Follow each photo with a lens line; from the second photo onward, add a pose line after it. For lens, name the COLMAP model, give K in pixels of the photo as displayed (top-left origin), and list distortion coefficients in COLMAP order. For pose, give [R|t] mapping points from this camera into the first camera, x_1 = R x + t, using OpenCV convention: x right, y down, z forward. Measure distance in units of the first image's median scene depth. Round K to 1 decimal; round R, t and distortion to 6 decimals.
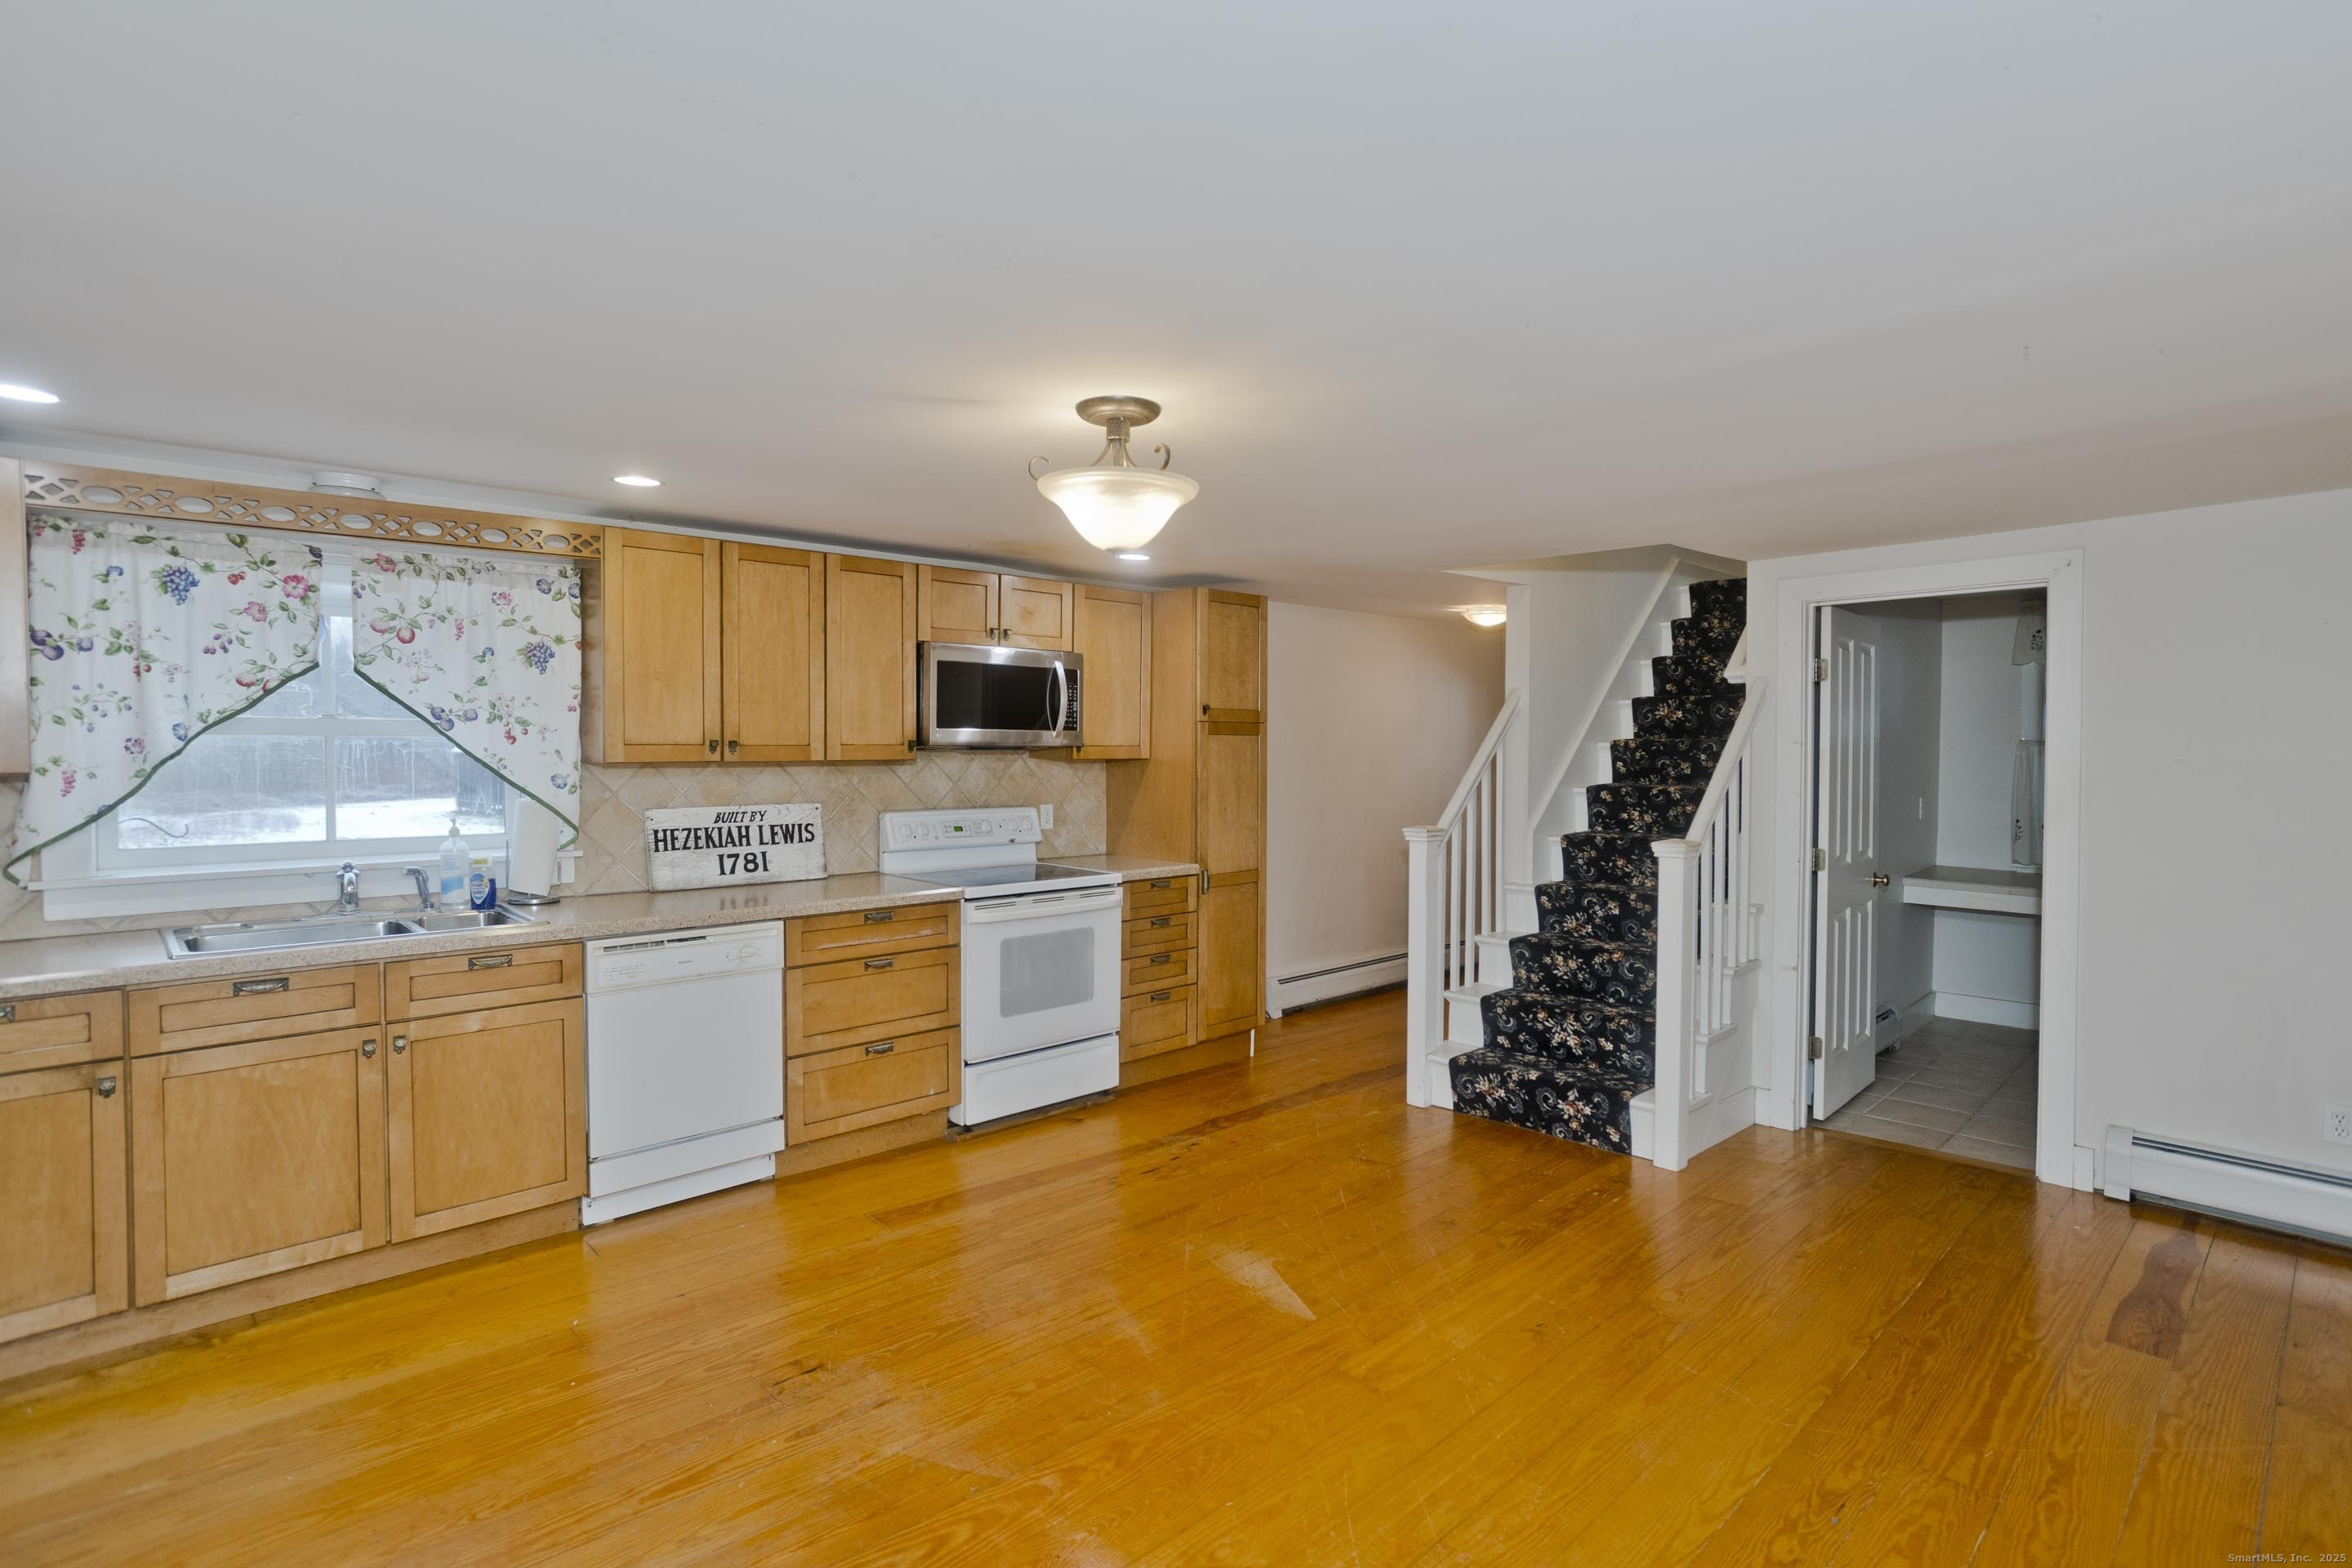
lens RADIAL K [[1139.4, 0, 1179.5], [0, 1139.4, 774.7], [0, 0, 1]] dist [-0.025754, 0.002248]
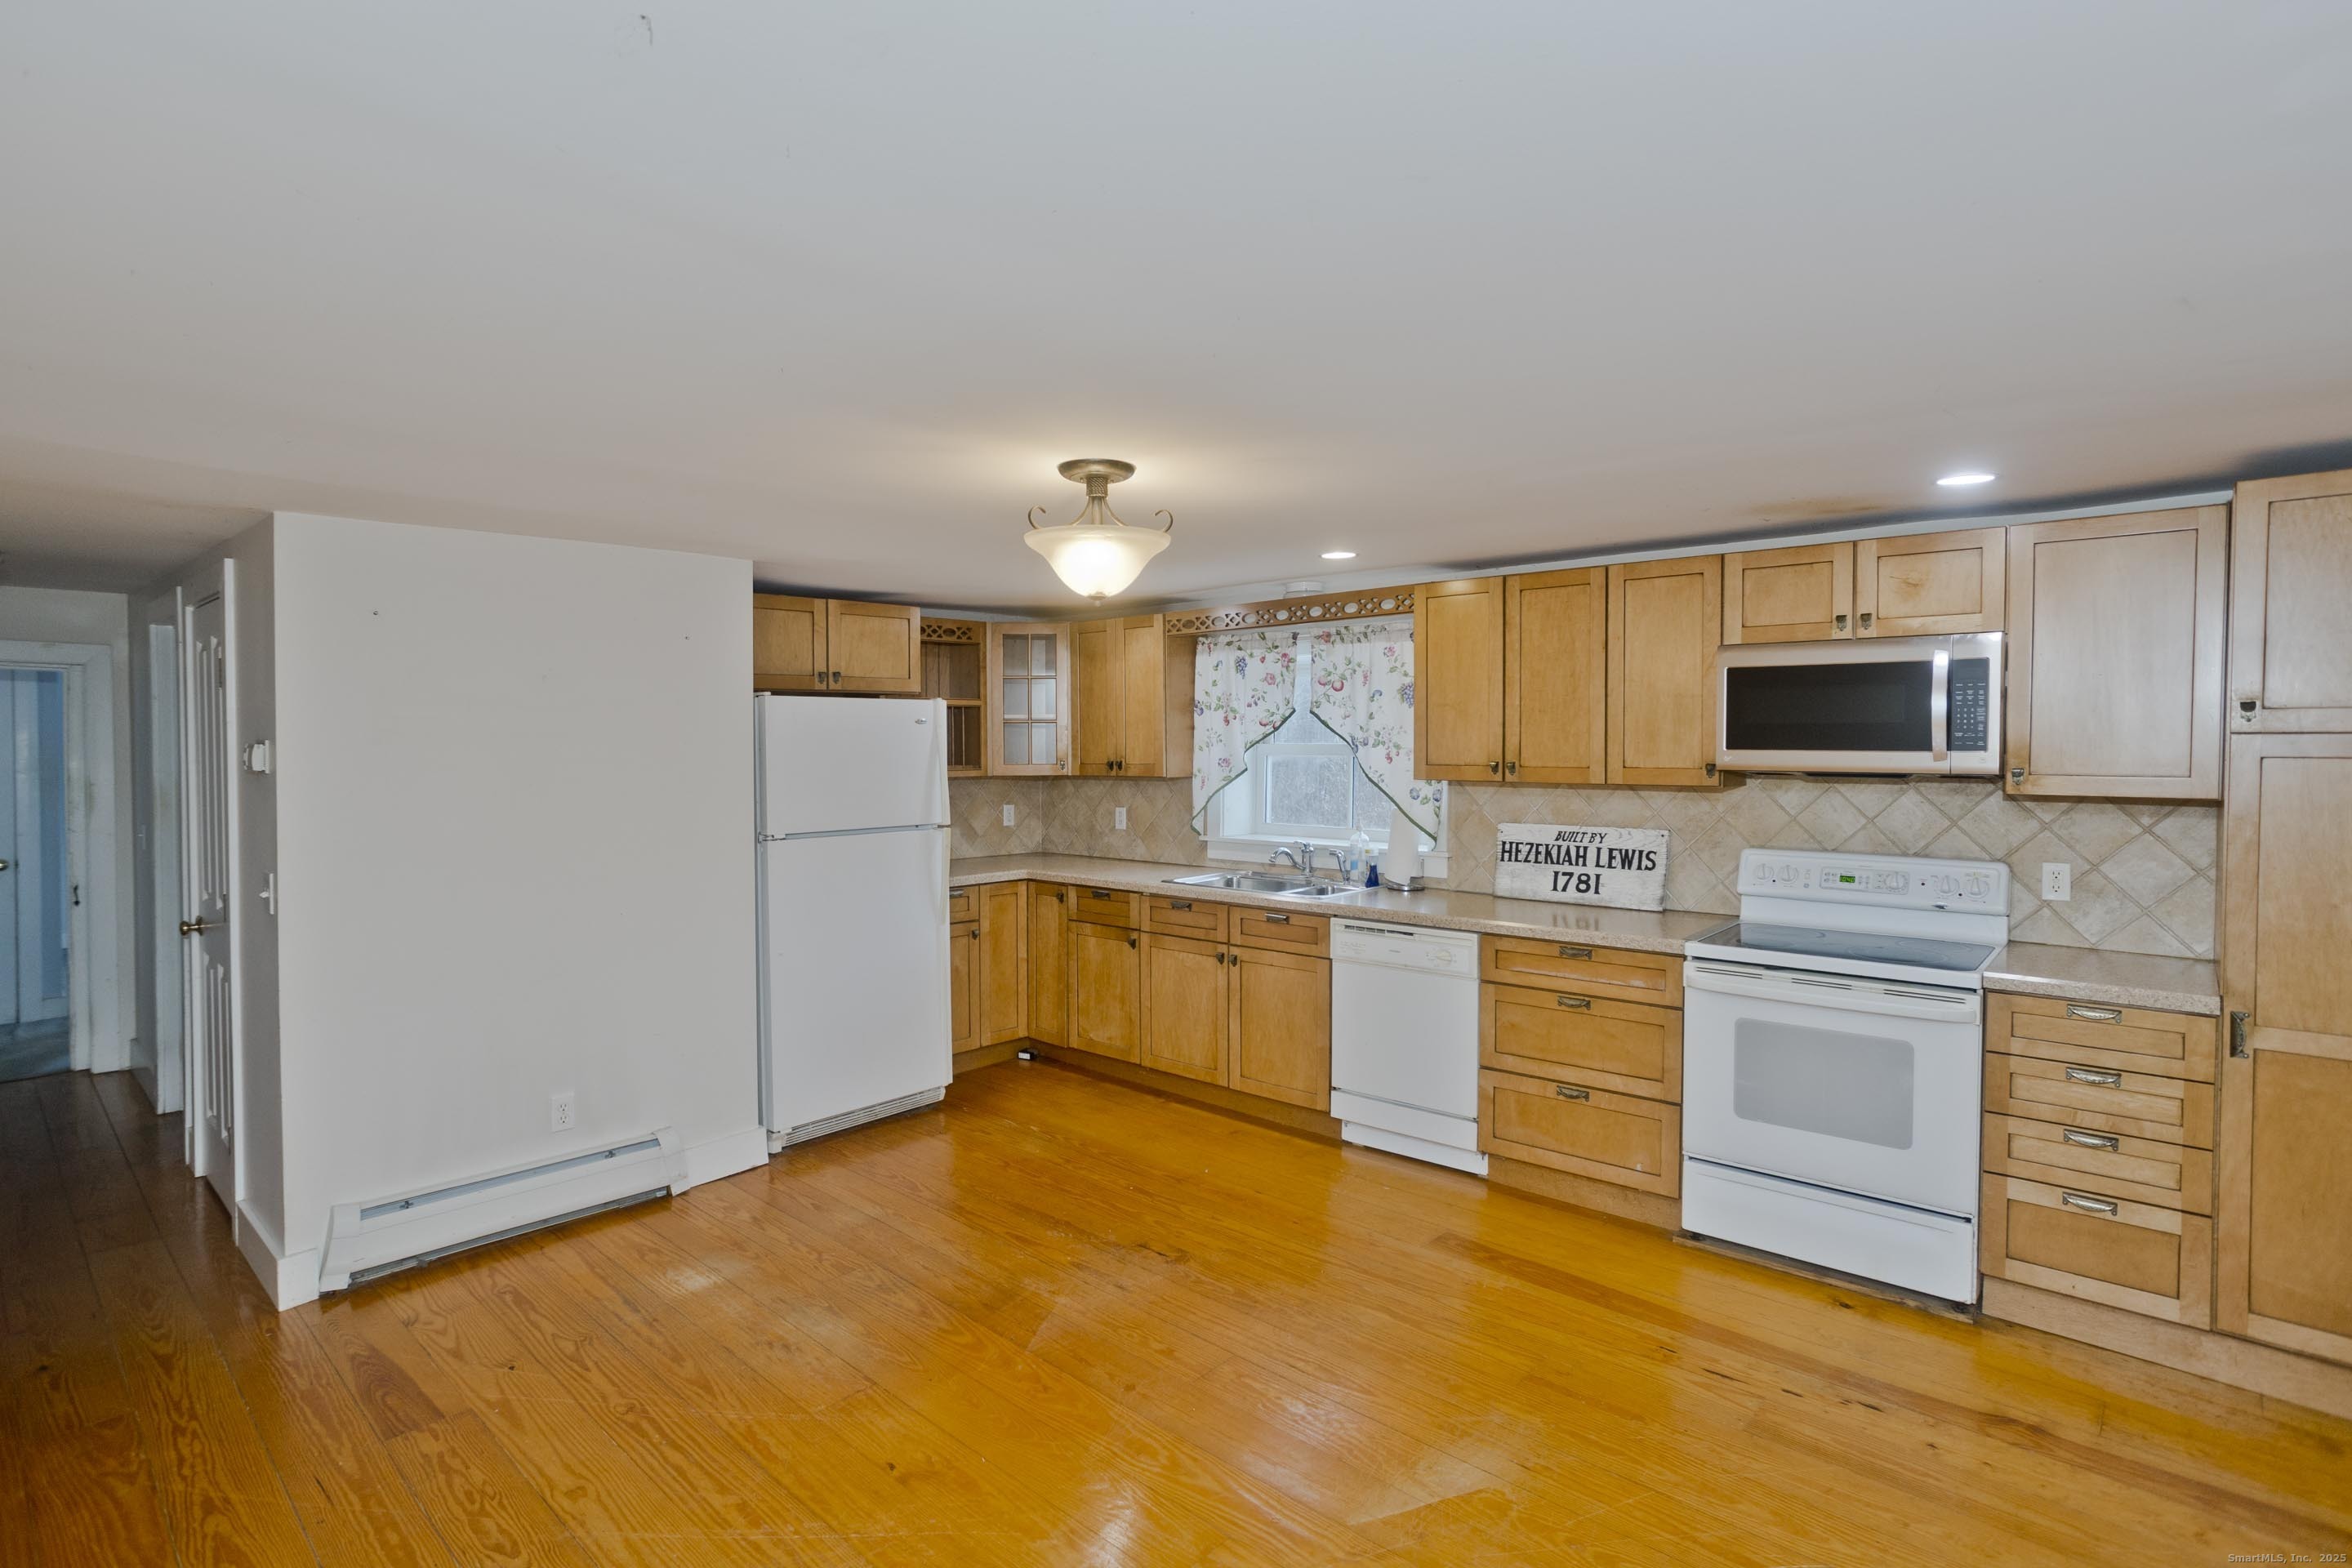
lens RADIAL K [[1139.4, 0, 1179.5], [0, 1139.4, 773.5], [0, 0, 1]] dist [-0.025754, 0.002248]
pose [[0.102164, 0.020406, -0.994558, 0.624469], [-0.028756, 0.999432, 0.017552, -0.028917], [0.994352, 0.026806, 0.102693, 0.573415]]
